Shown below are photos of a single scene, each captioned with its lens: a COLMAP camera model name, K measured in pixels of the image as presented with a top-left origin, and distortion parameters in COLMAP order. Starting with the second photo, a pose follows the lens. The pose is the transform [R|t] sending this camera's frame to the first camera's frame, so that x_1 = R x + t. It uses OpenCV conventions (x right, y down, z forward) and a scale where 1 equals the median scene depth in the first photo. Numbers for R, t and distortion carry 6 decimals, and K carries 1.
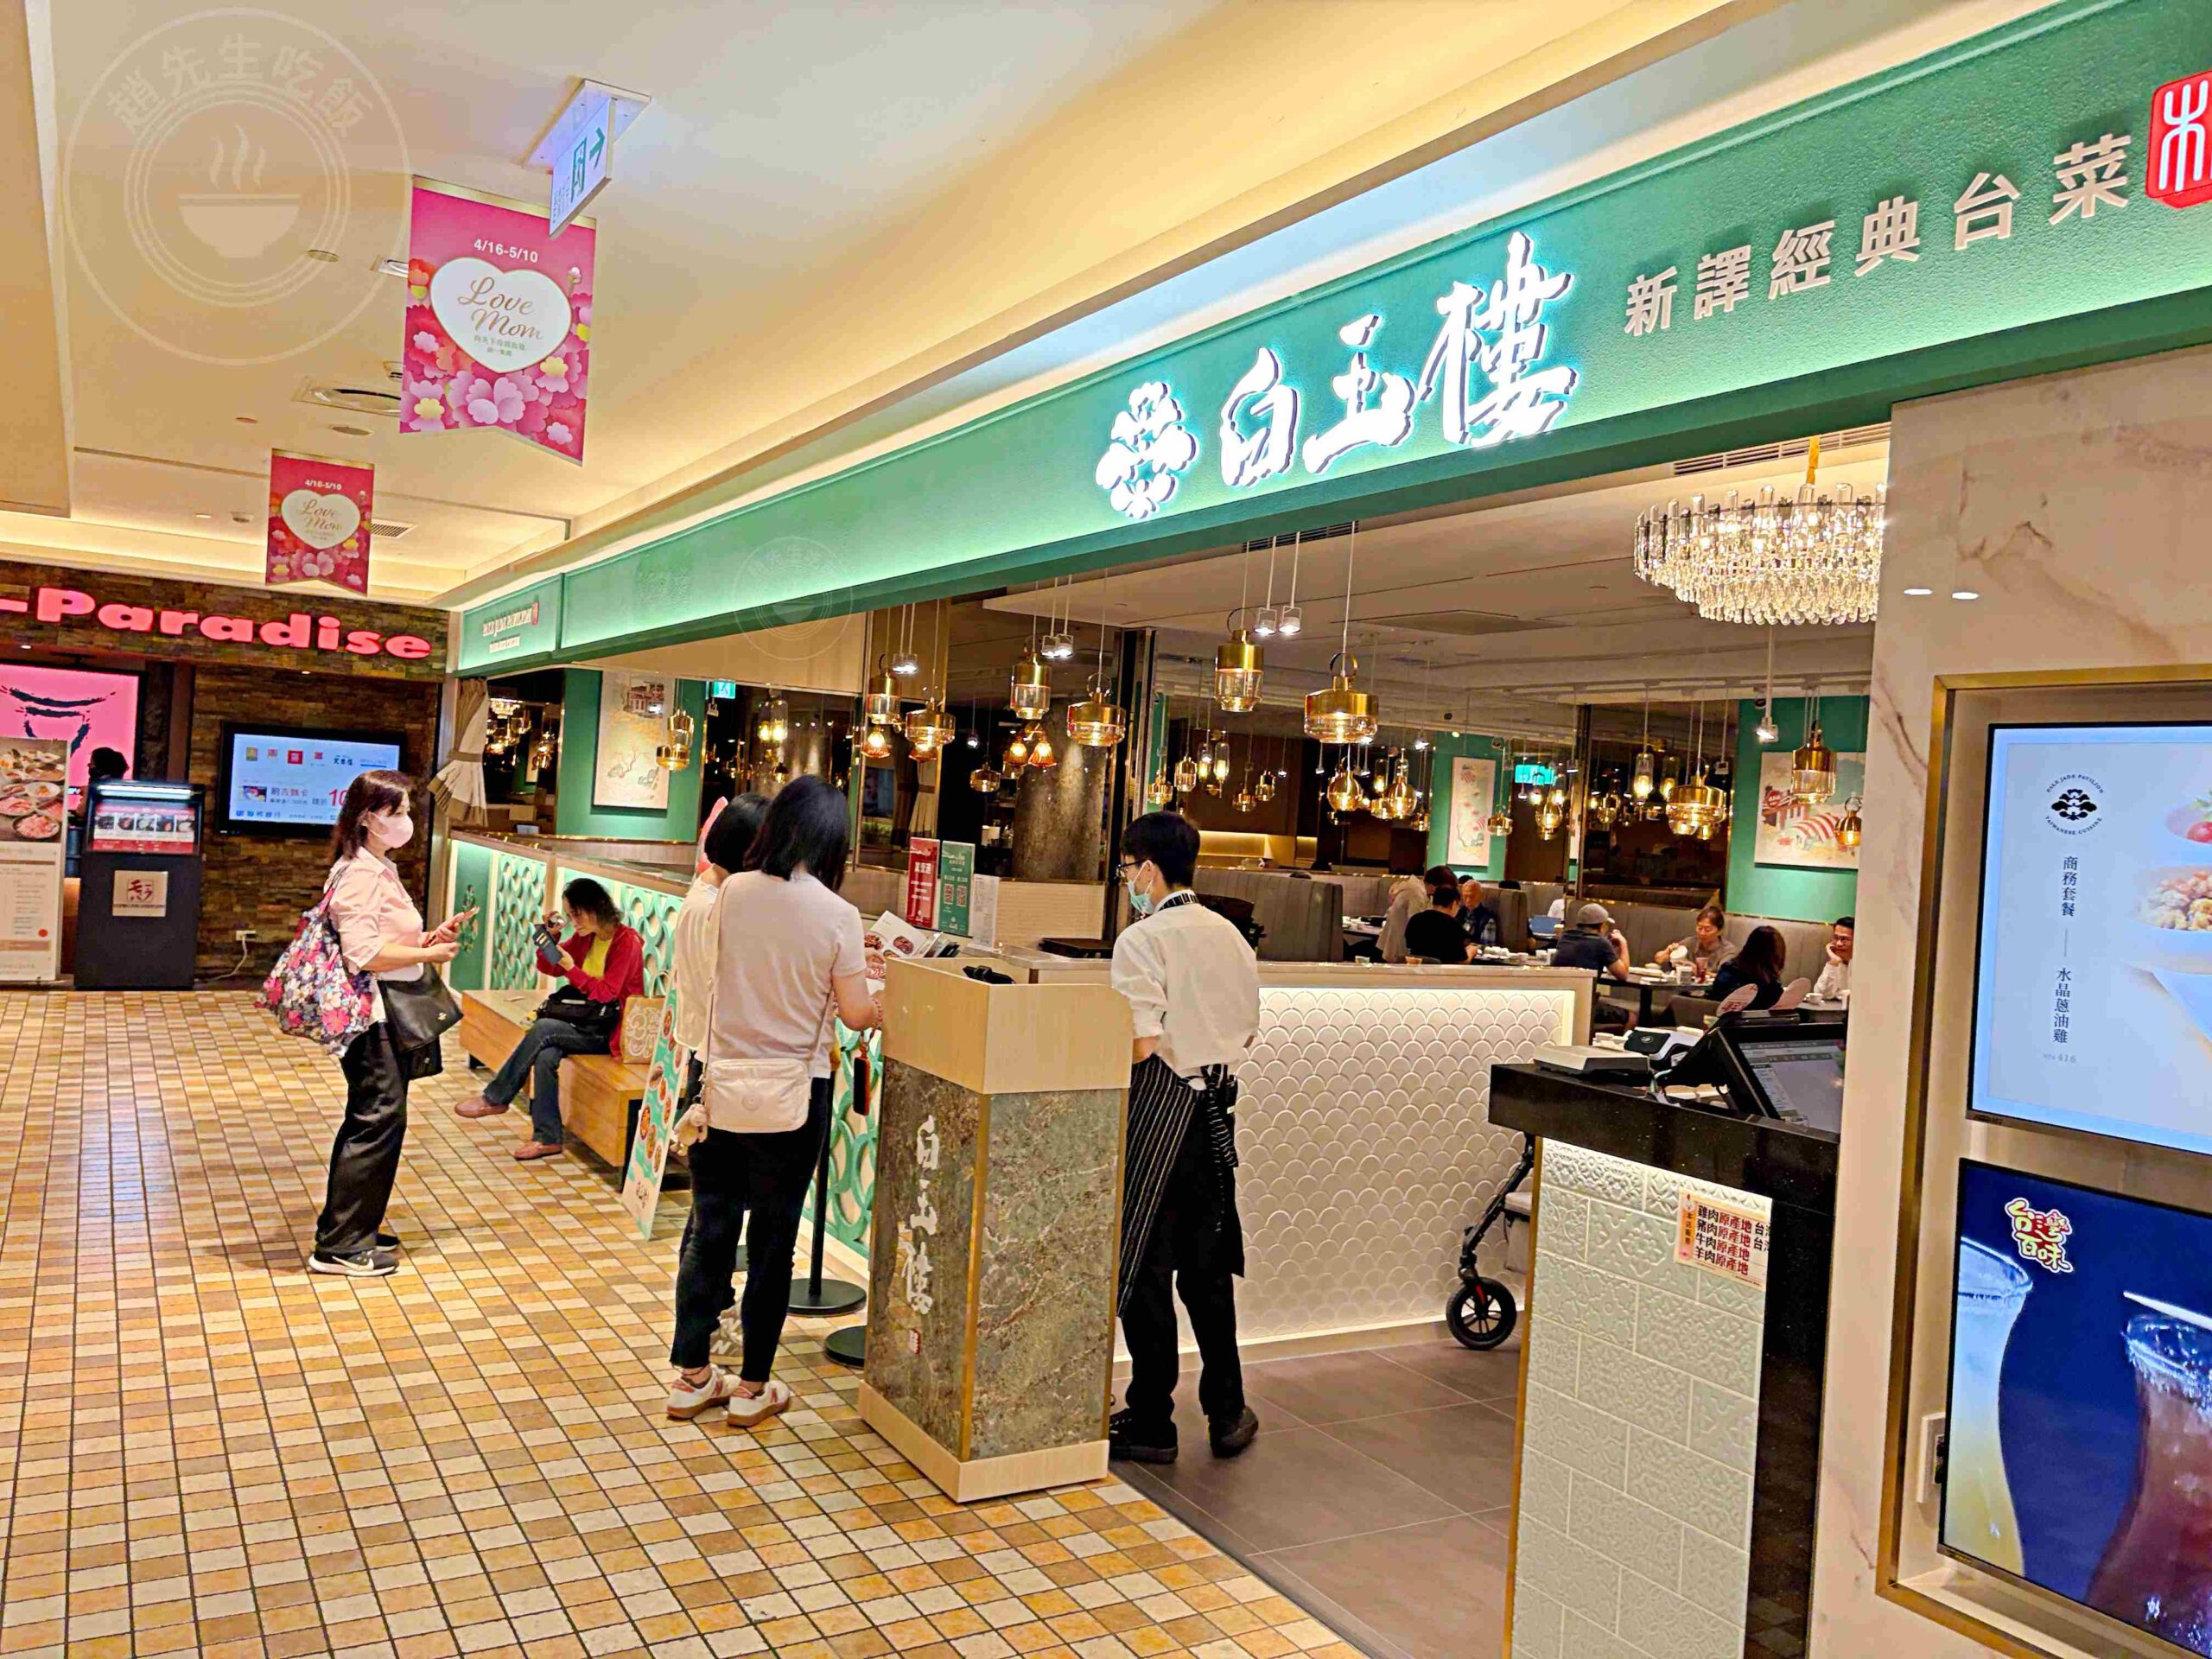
lens RADIAL K [[1651.7, 0, 1106.0], [0, 1651.7, 829.5], [0, 0, 1]] dist [0.002263, -0.001646]
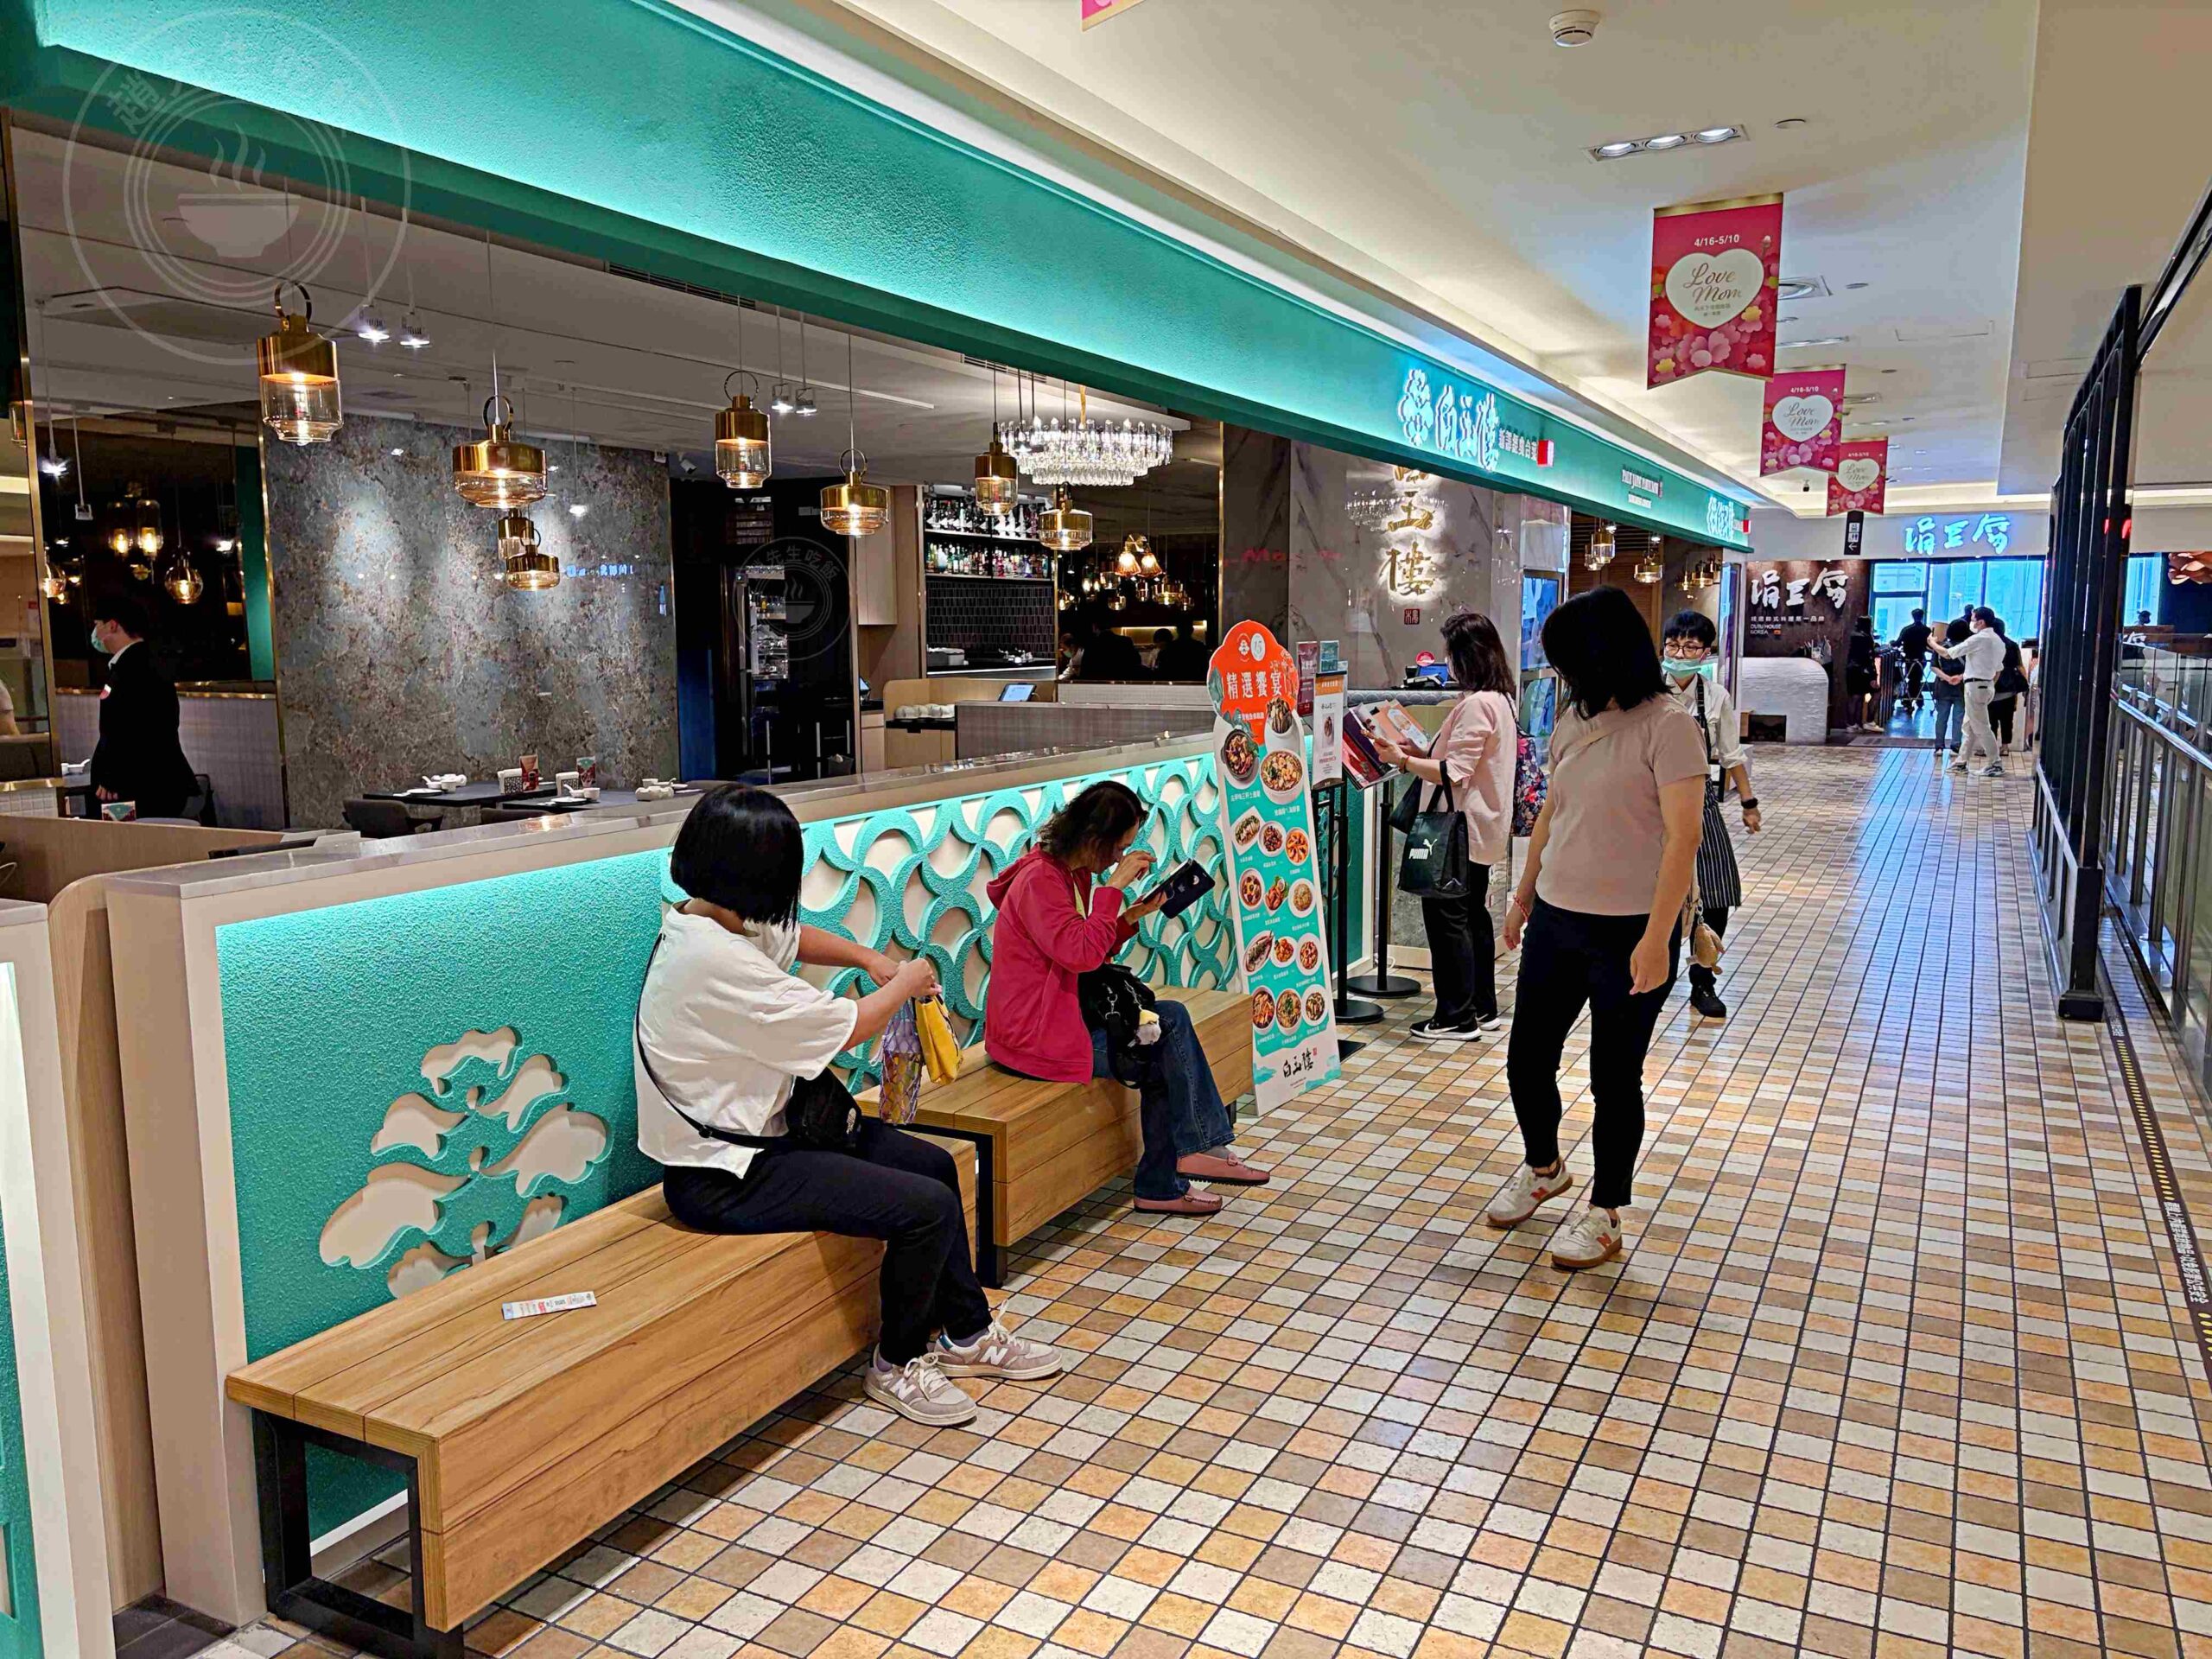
lens RADIAL K [[1651.7, 0, 1106.0], [0, 1651.7, 829.5], [0, 0, 1]] dist [0.002263, -0.001646]
pose [[-0.513397, -0.168676, 0.841410, -2.033954], [-0.020684, 0.982640, 0.184367, -0.146526], [-0.857902, 0.077249, -0.507974, 3.246084]]
